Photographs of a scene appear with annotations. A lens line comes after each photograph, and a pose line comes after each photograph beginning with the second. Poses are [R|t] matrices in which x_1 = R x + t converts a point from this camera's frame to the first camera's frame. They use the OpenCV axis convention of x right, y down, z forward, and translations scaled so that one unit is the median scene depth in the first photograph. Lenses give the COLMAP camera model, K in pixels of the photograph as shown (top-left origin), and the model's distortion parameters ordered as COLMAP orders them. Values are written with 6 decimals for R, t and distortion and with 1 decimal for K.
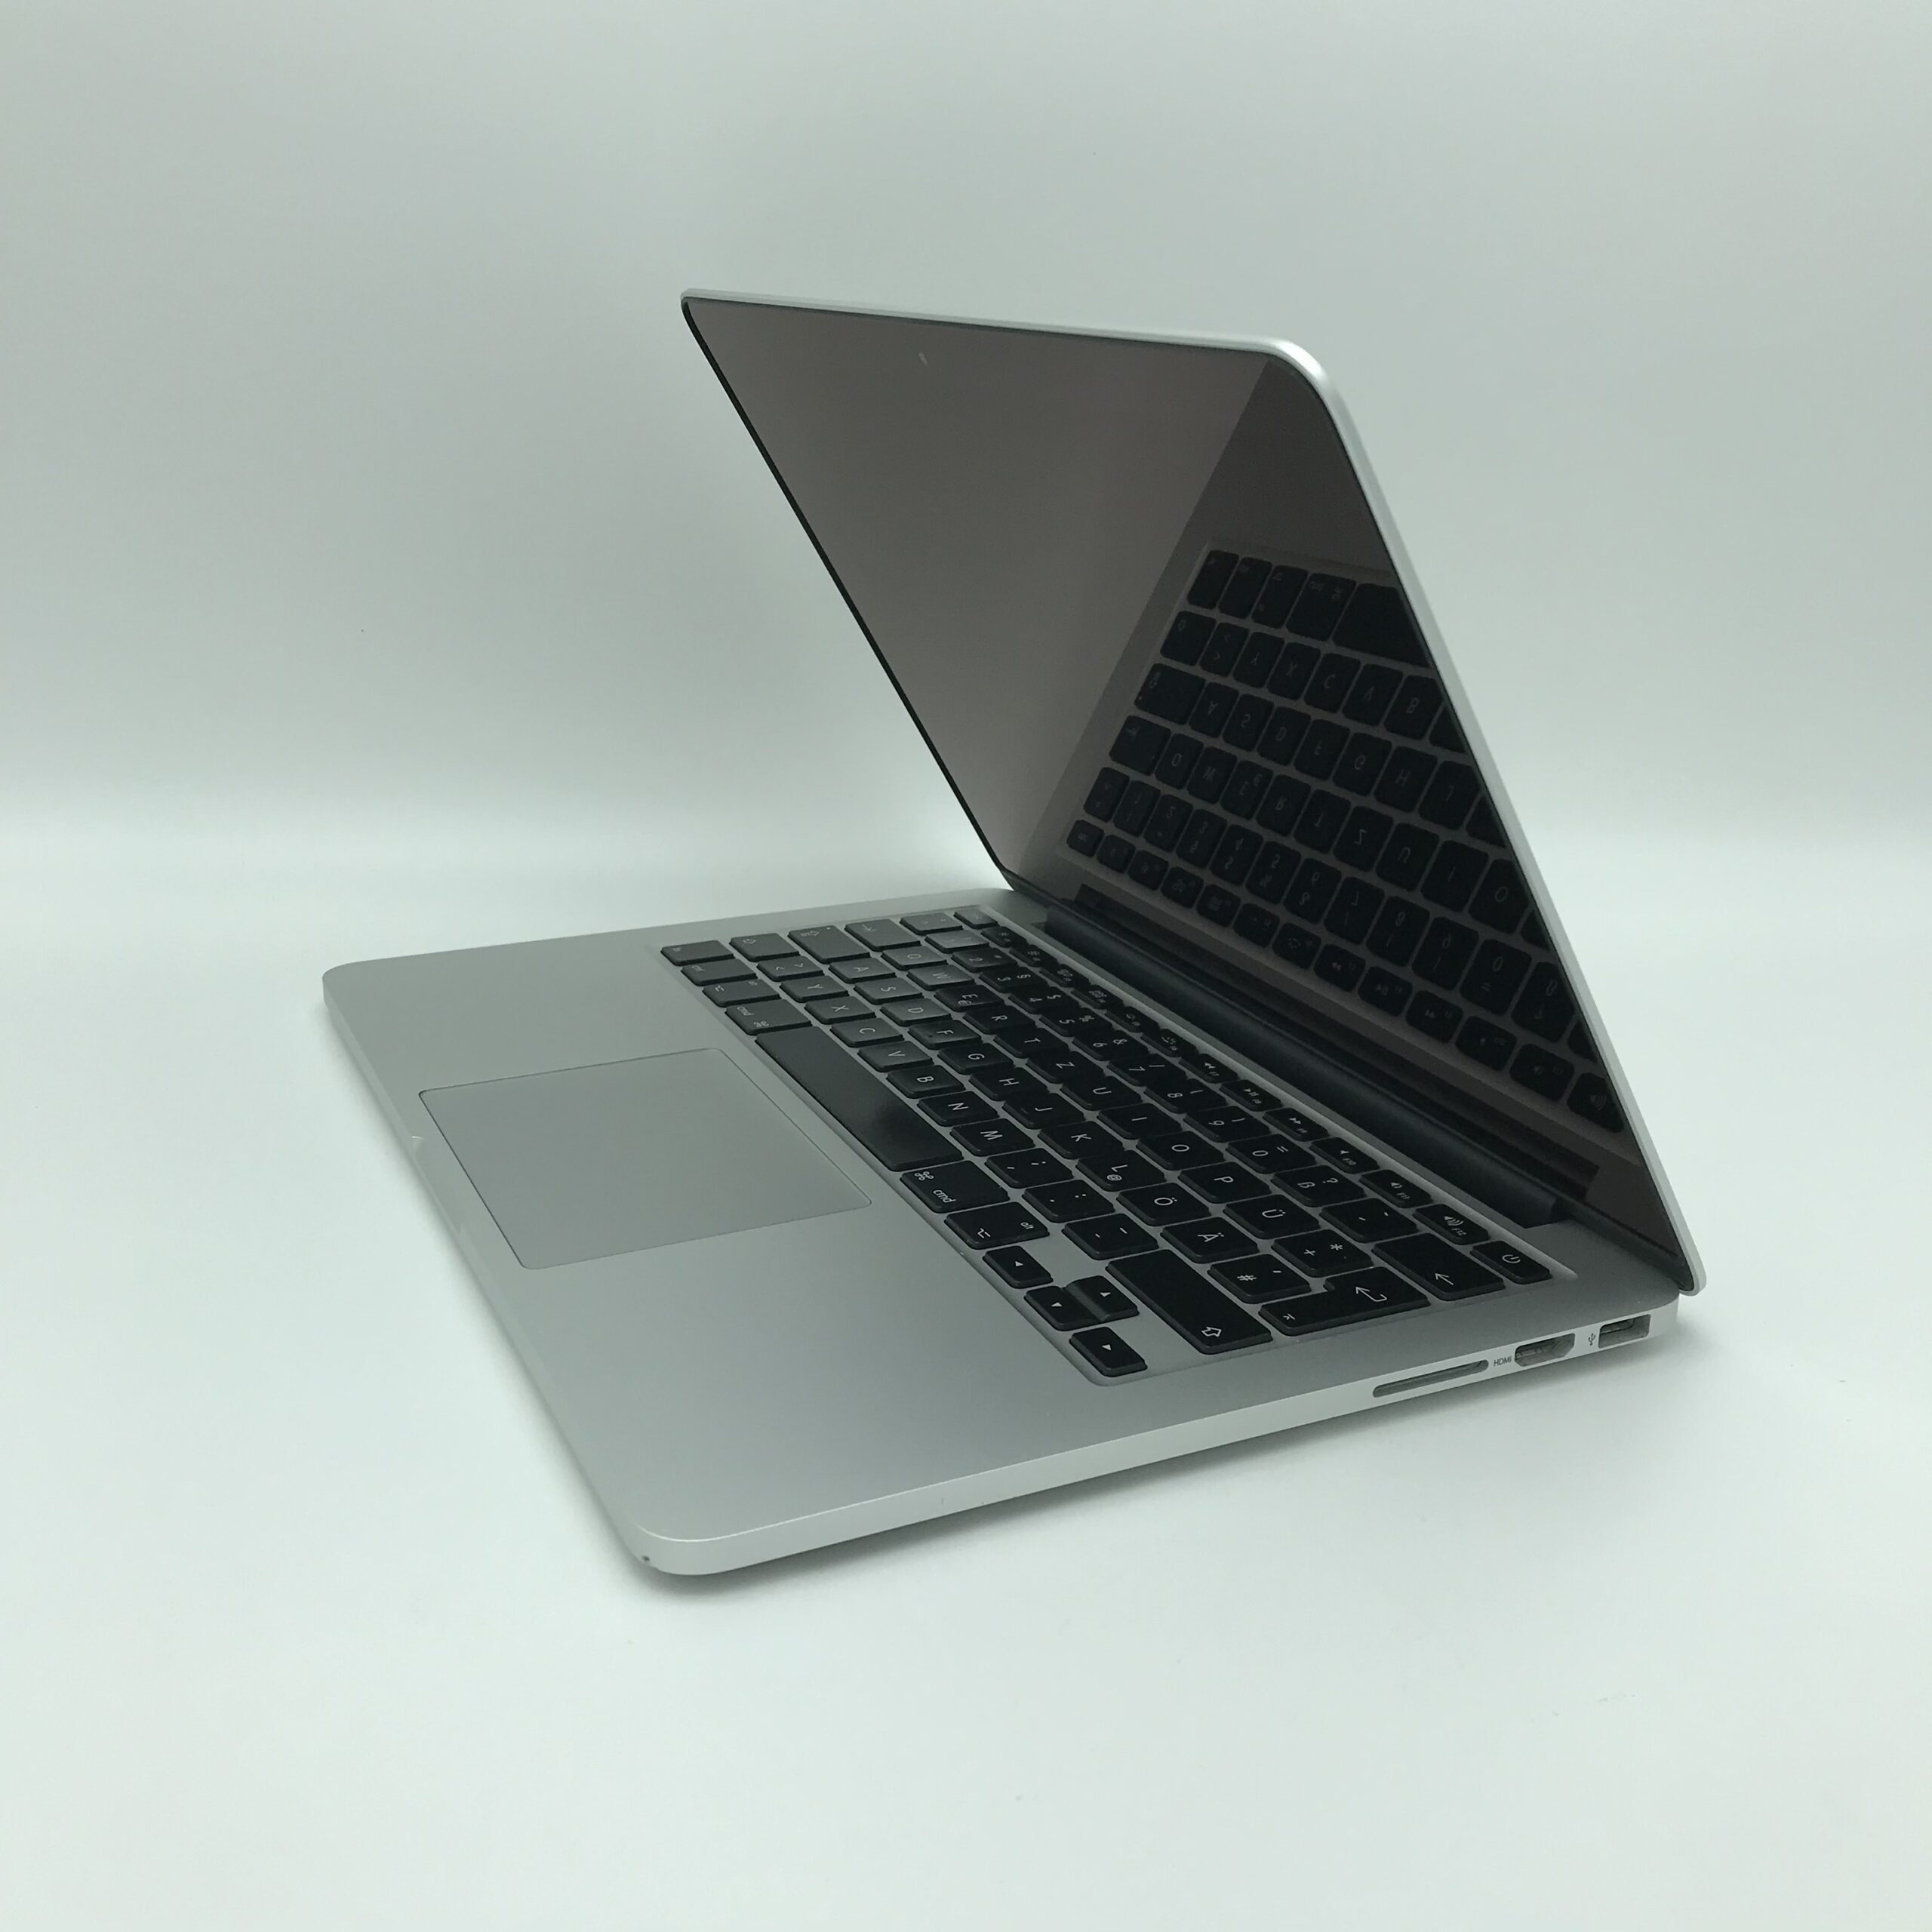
lens RADIAL K [[2139.6, 0, 966.0], [0, 2139.6, 966.0], [0, 0, 1]] dist [0.163430, -0.578737]
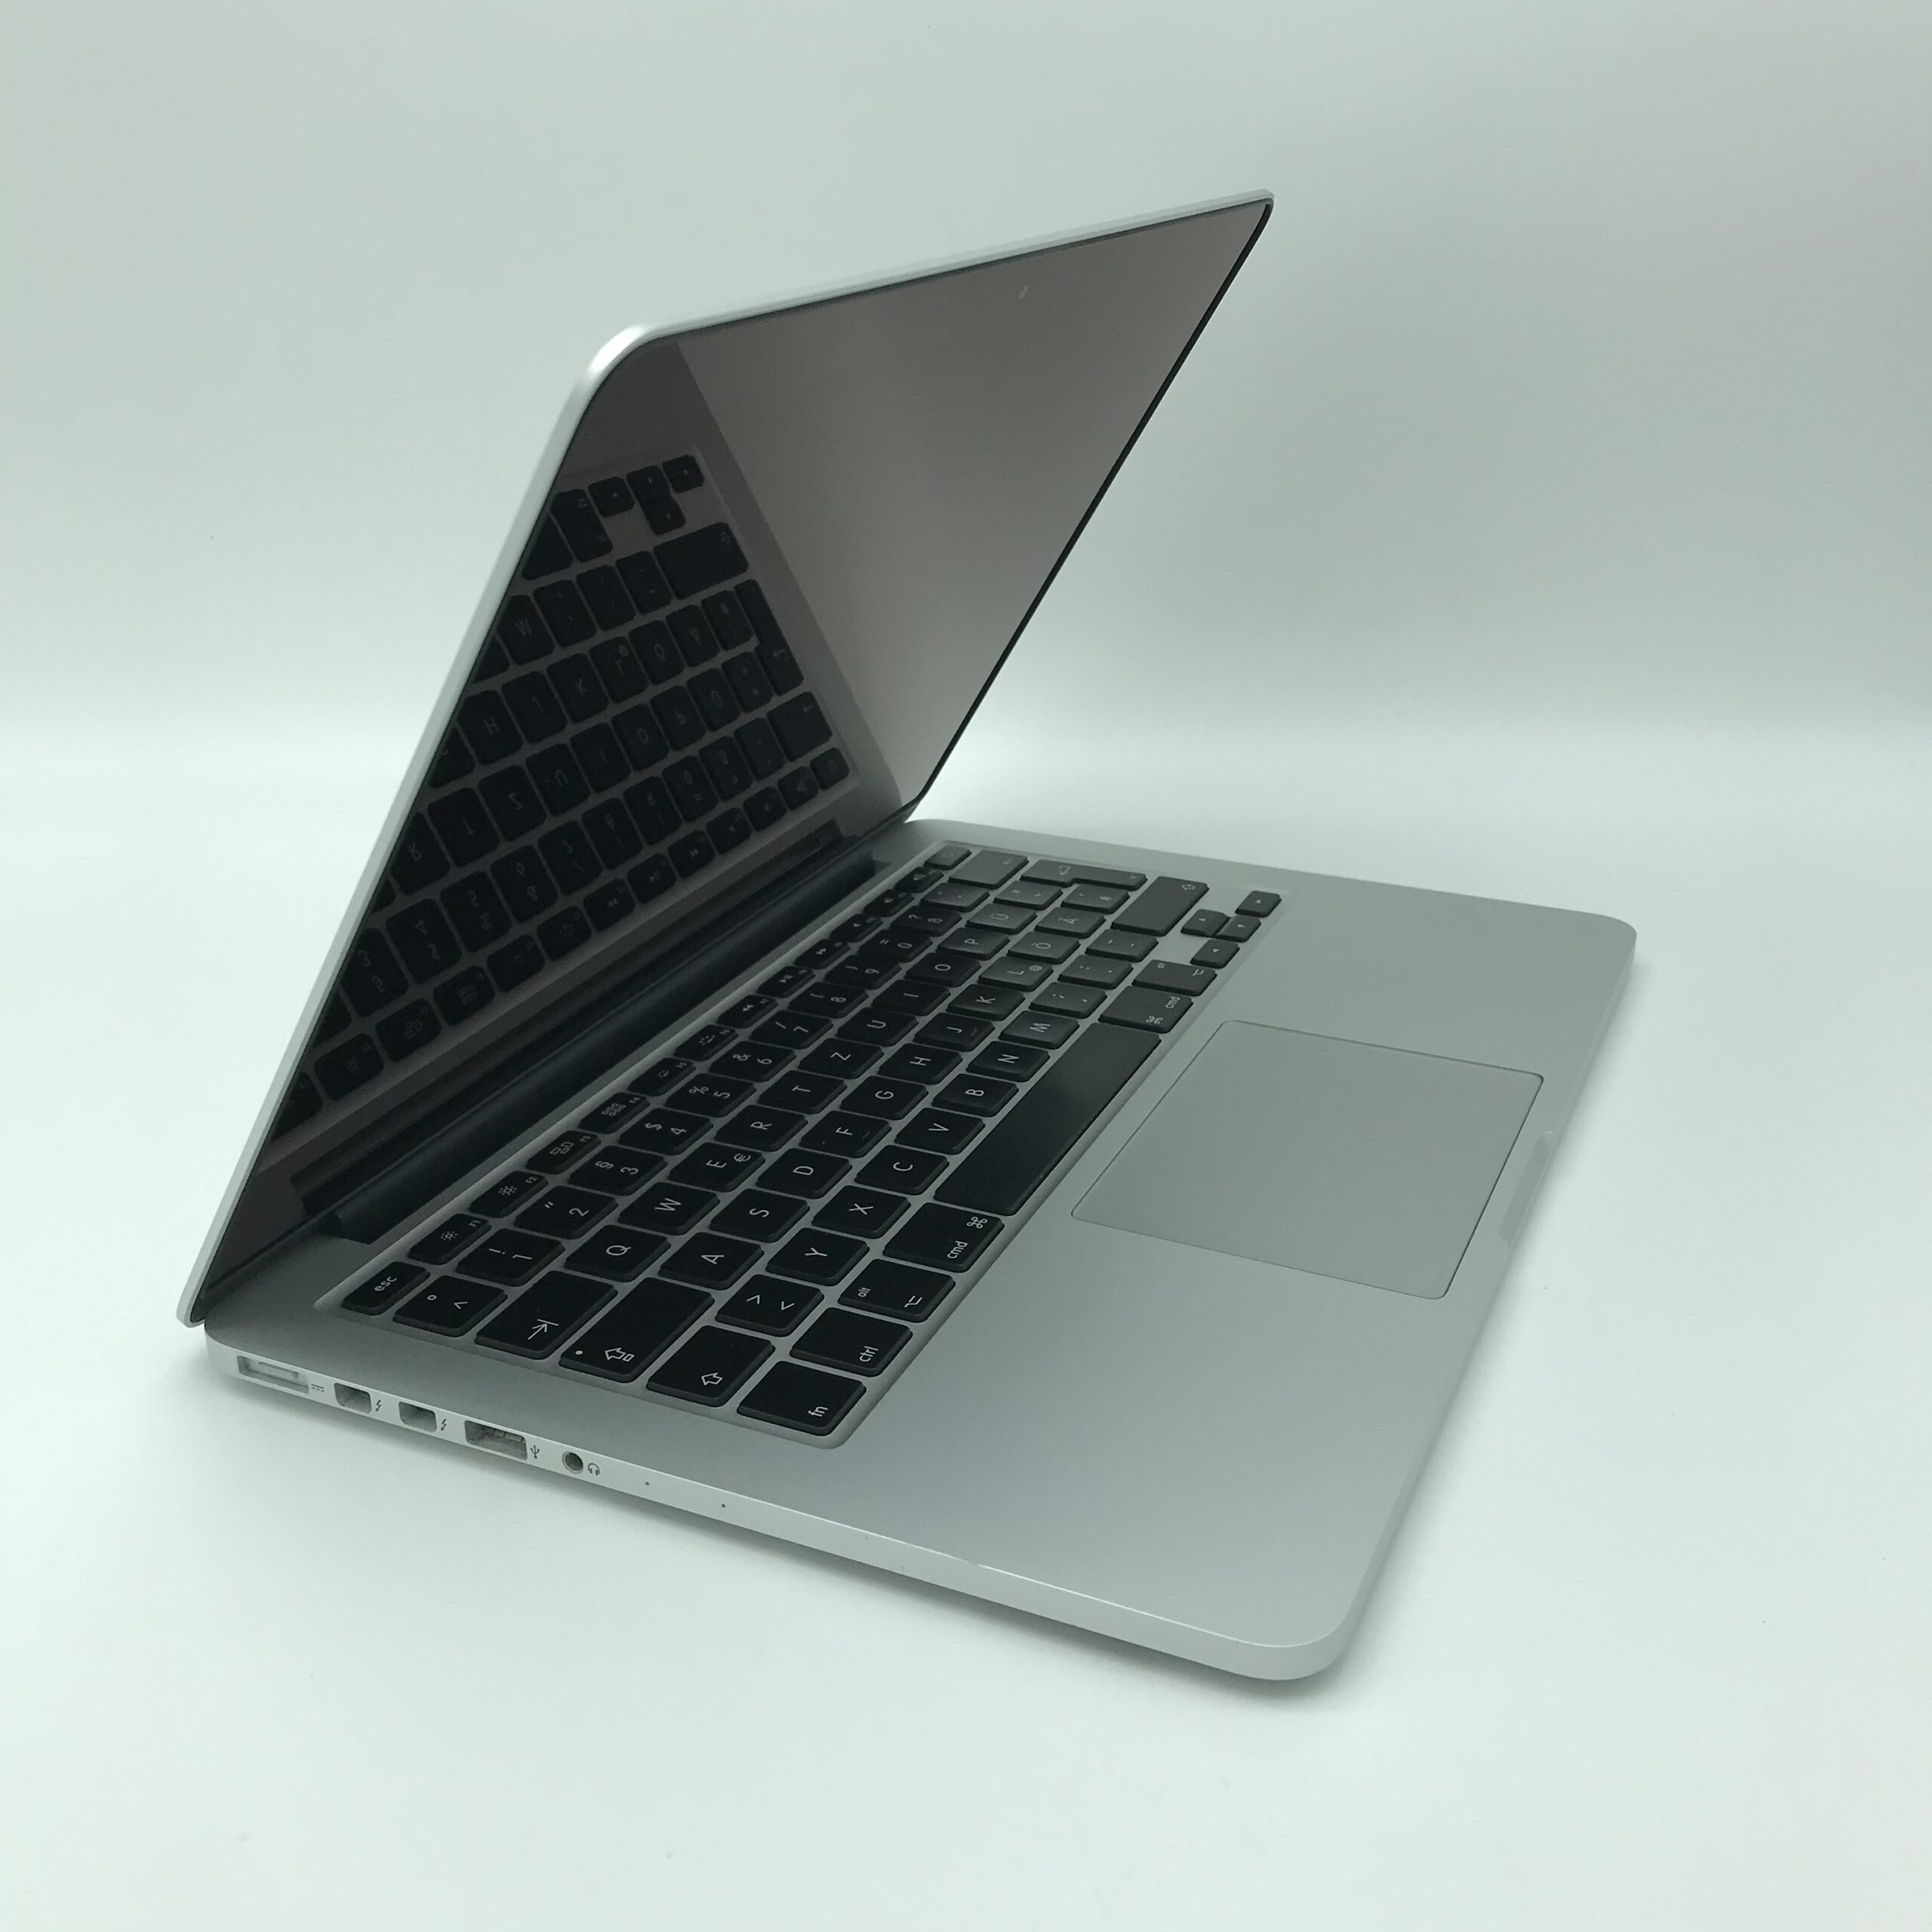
lens RADIAL K [[2139.6, 0, 966.0], [0, 2139.6, 966.0], [0, 0, 1]] dist [0.163430, -0.578737]
pose [[-0.650115, -0.312760, 0.692482, -0.734013], [0.237719, 0.781889, 0.576316, -0.599872], [-0.721693, 0.539287, -0.433969, 1.596844]]
